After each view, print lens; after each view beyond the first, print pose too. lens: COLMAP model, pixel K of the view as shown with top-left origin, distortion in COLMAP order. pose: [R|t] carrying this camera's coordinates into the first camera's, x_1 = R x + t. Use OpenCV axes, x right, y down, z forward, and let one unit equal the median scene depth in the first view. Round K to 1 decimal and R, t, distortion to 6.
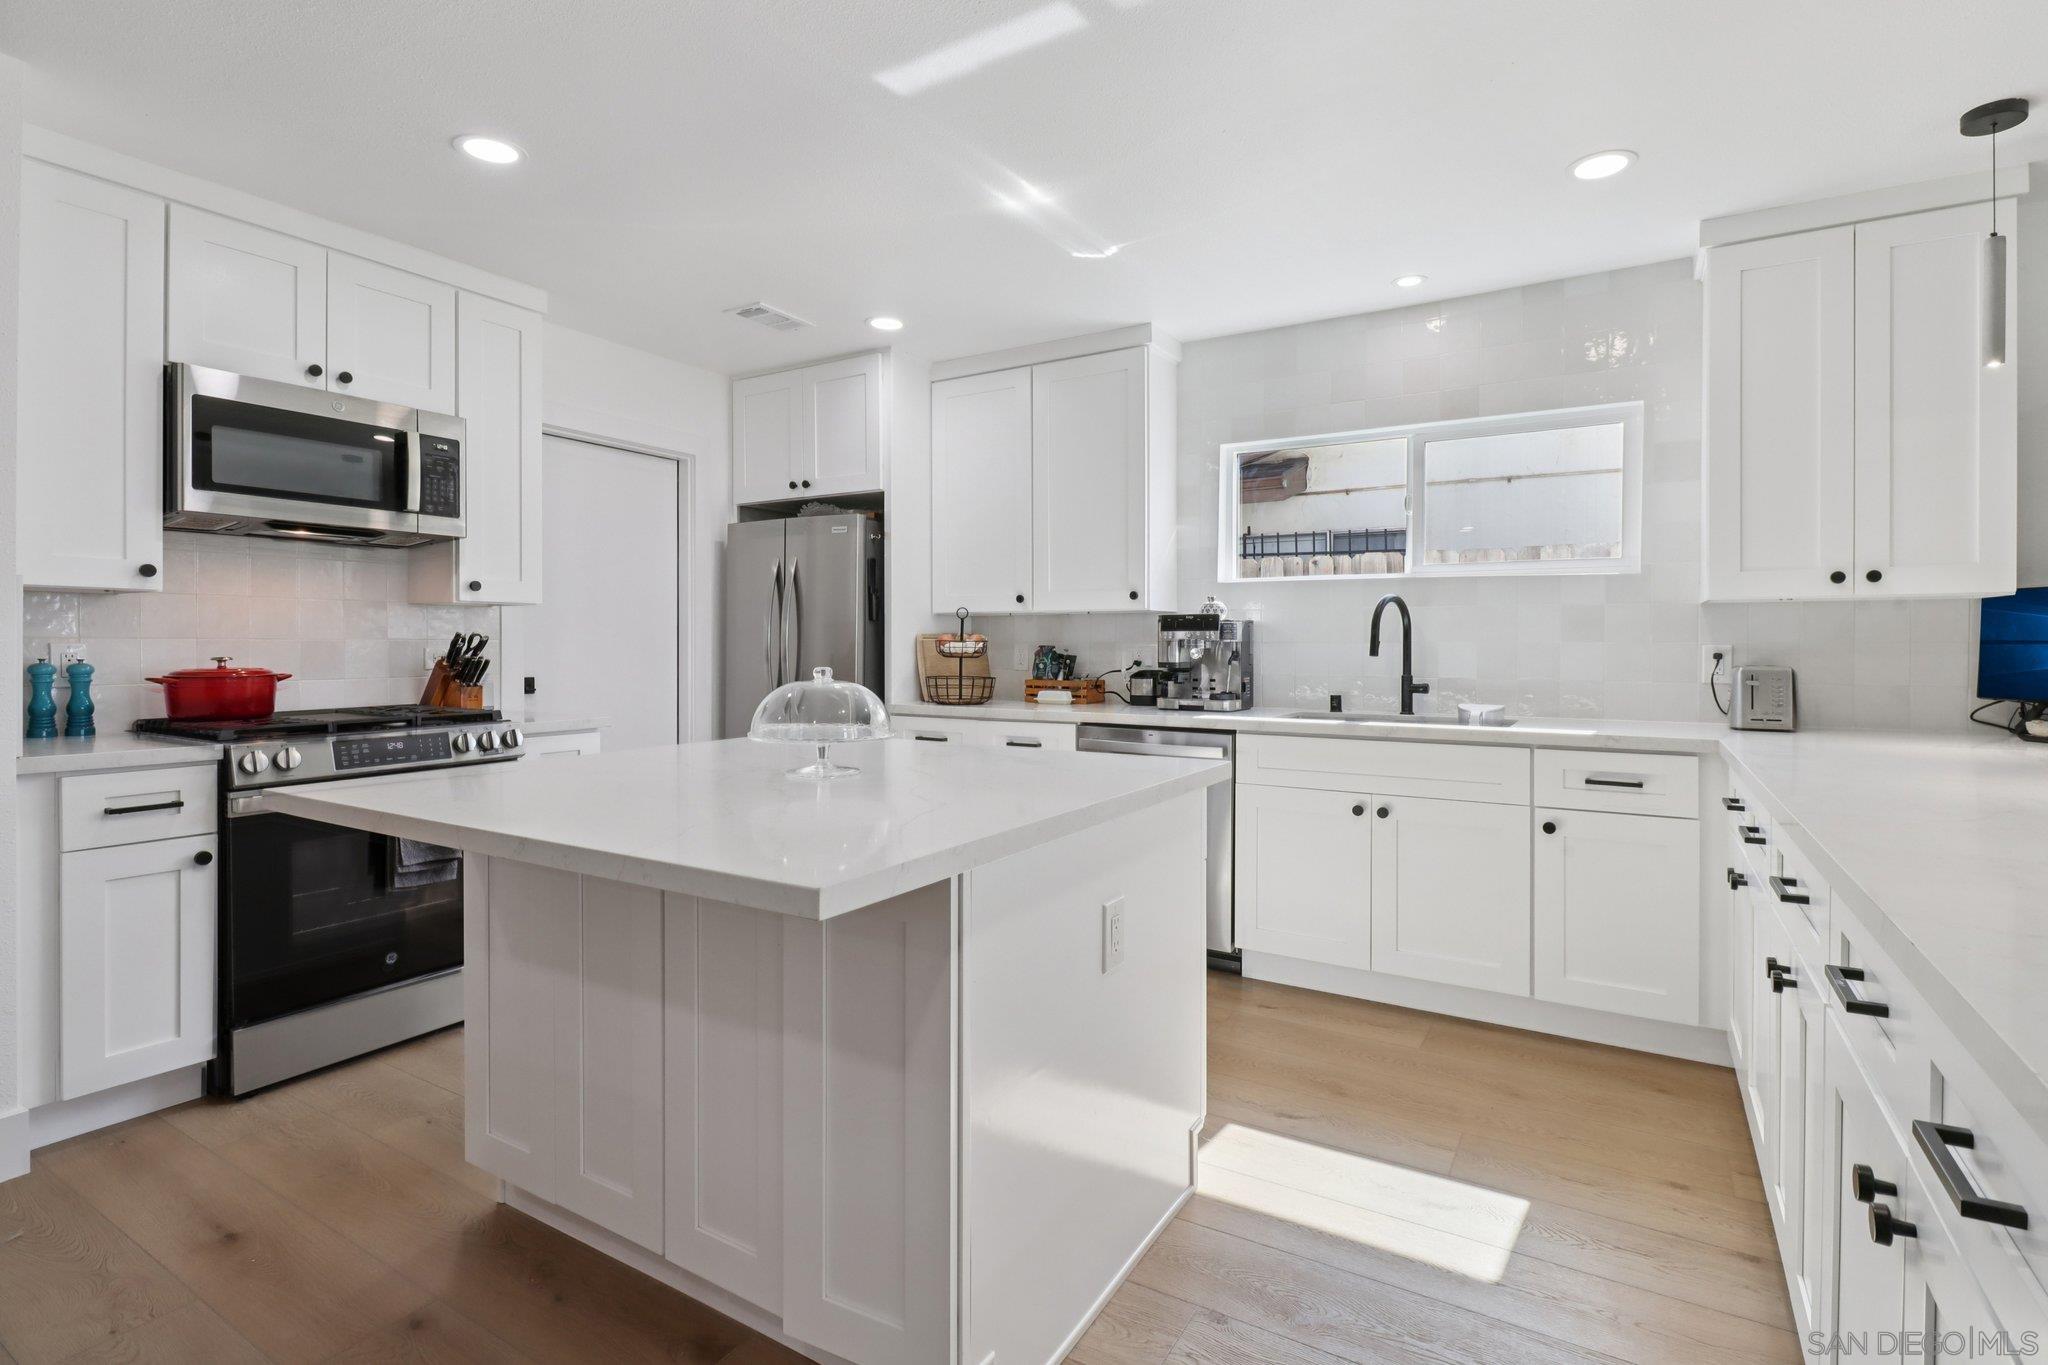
lens RADIAL K [[950.0, 0, 1036.3], [0, 950.0, 667.0], [0, 0, 1]] dist [0.007011, -0.010561]
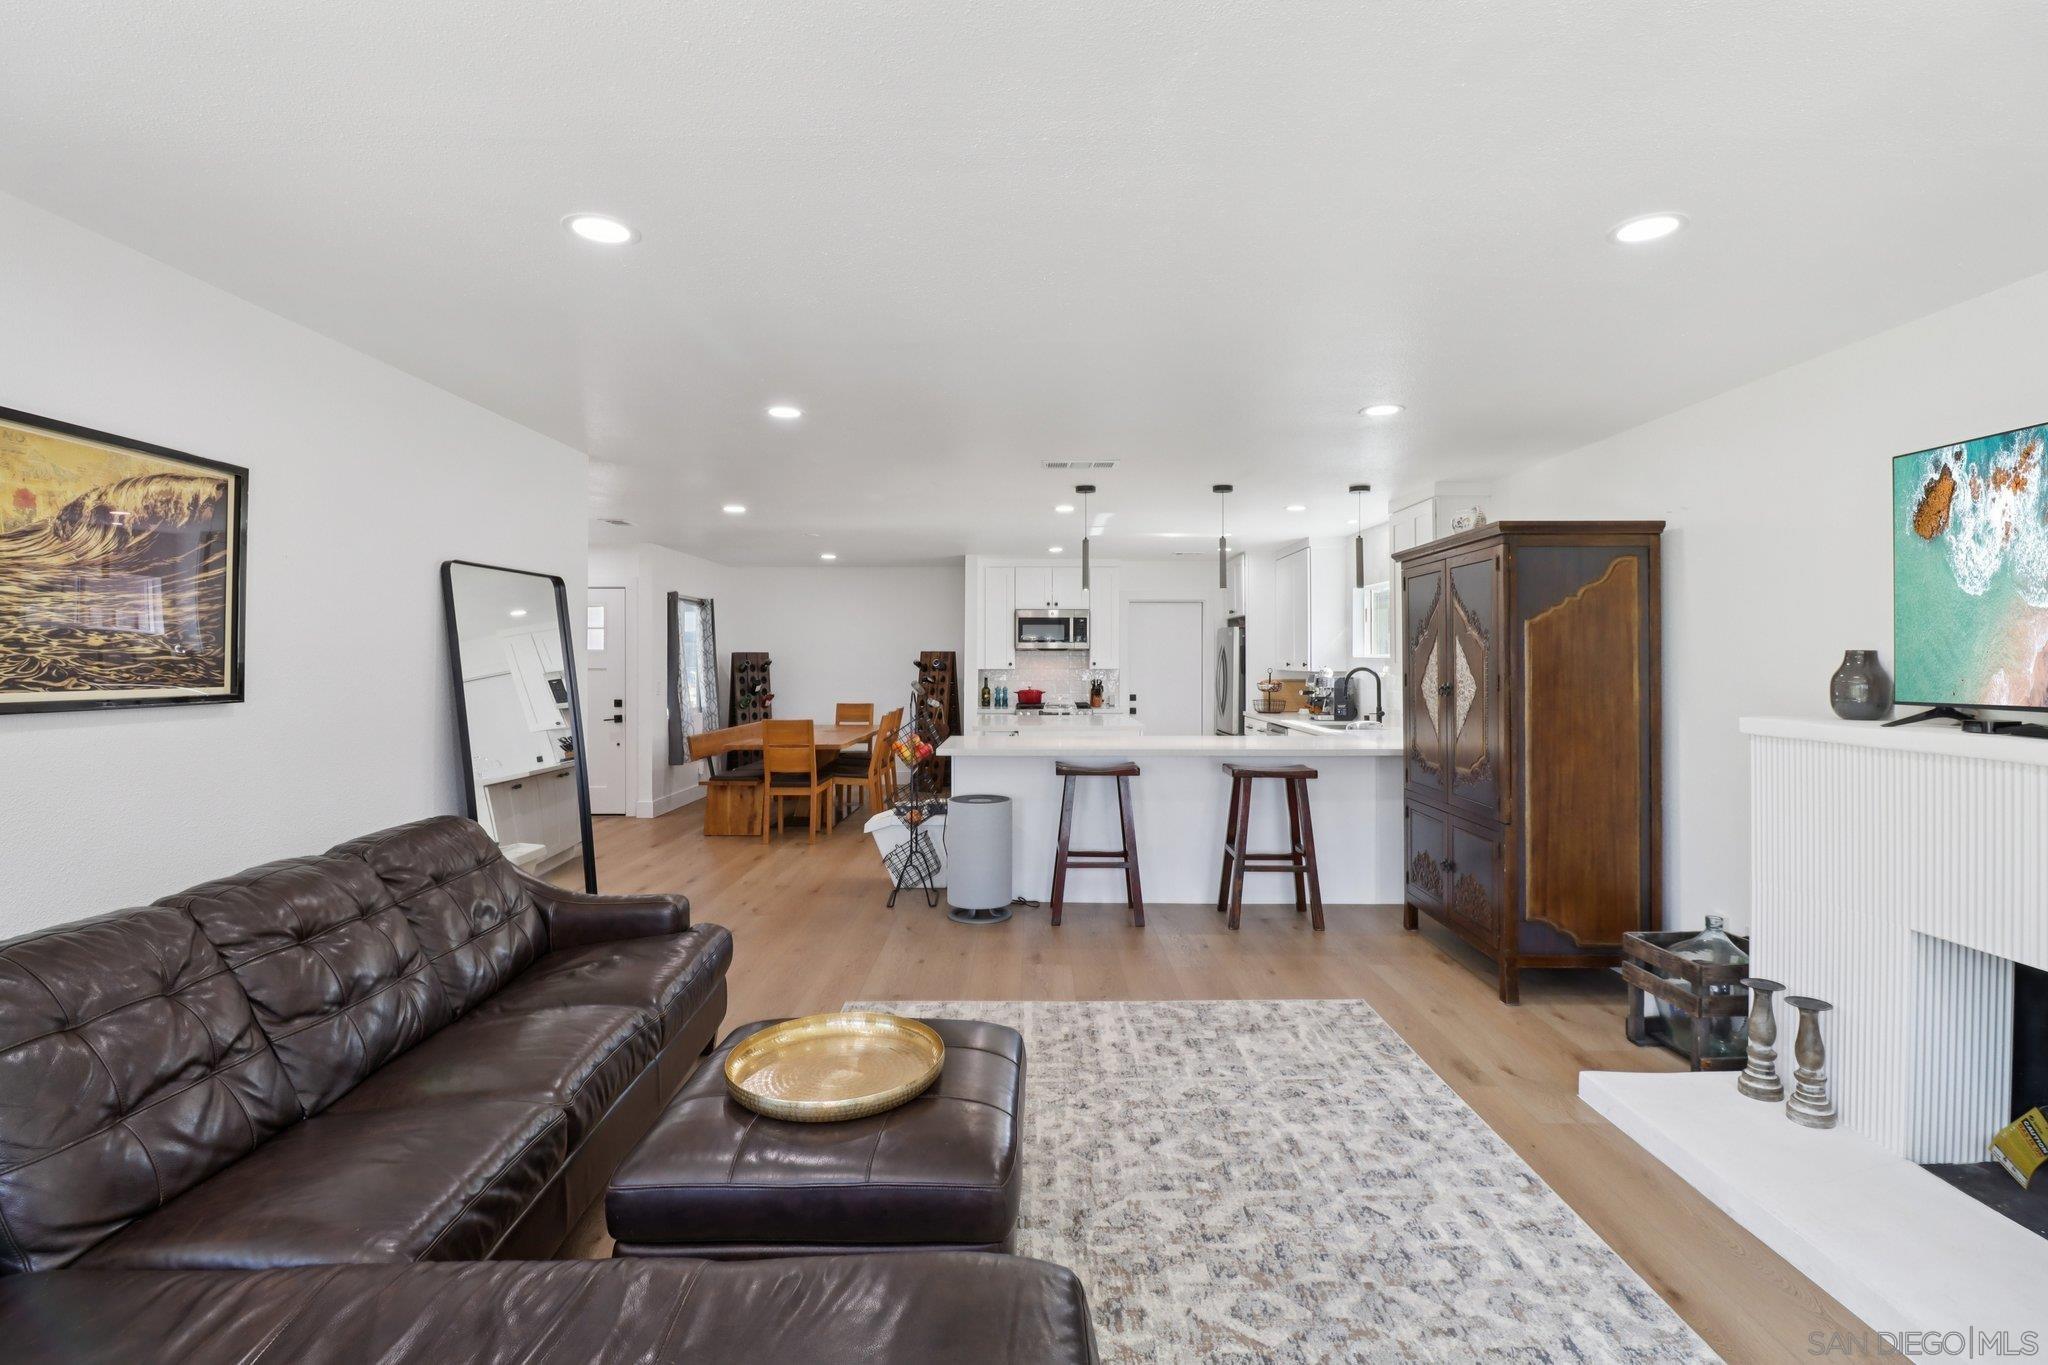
lens RADIAL K [[950.0, 0, 1037.1], [0, 950.0, 662.2], [0, 0, 1]] dist [0.007011, -0.010561]
pose [[0.521234, 0.001049, -0.853413, 1.630554], [-0.018019, 0.999790, -0.009776, -0.049351], [0.853223, 0.020473, 0.521144, -0.628172]]
